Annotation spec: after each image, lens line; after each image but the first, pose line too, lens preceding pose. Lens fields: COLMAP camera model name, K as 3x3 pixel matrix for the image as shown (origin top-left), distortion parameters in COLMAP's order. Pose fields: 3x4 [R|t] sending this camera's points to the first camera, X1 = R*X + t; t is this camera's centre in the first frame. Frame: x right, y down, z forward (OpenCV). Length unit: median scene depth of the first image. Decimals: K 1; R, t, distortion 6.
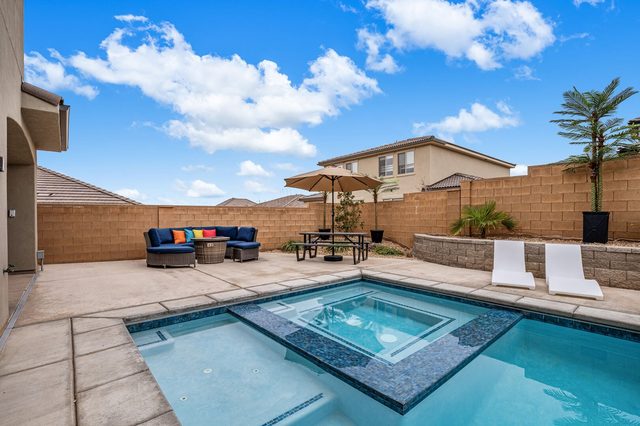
lens RADIAL K [[294.4, 0, 320.0], [0, 294.4, 213.0], [0, 0, 1]] dist [-0.009730, 0.000077]
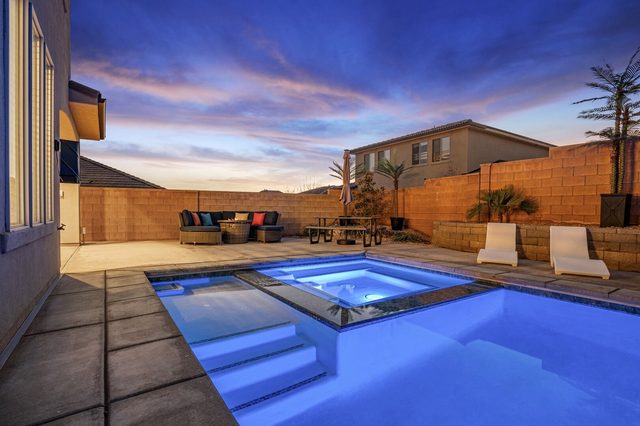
lens RADIAL K [[314.7, 0, 320.0], [0, 314.7, 213.0], [0, 0, 1]] dist [-0.003349, -0.000752]
pose [[0.993004, 0.011497, -0.117522, 0.085696], [-0.009122, 0.999744, 0.020727, 0.033291], [0.117730, -0.019510, 0.992854, -0.089489]]
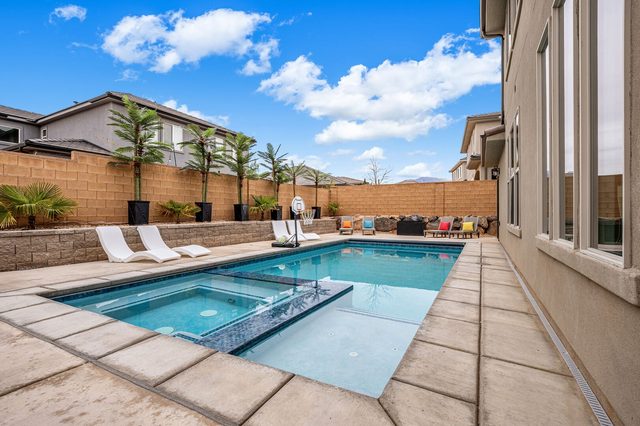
lens RADIAL K [[294.9, 0, 319.1], [0, 294.9, 198.8], [0, 0, 1]] dist [-0.000473, 0.000576]
pose [[-0.343986, 0.045291, 0.937882, -0.427040], [-0.016412, 0.998393, -0.054233, 0.033866], [-0.938831, -0.034048, -0.342690, 0.494228]]
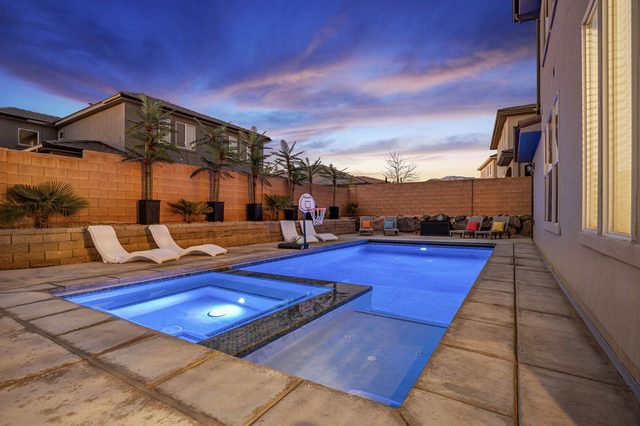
lens RADIAL K [[309.8, 0, 320.0], [0, 309.8, 213.0], [0, 0, 1]] dist [-0.031519, 0.009926]
pose [[-0.289628, 0.007899, 0.957107, -0.407969], [-0.011270, 0.999868, -0.011662, 0.044409], [-0.957073, -0.014165, -0.289501, 0.481754]]
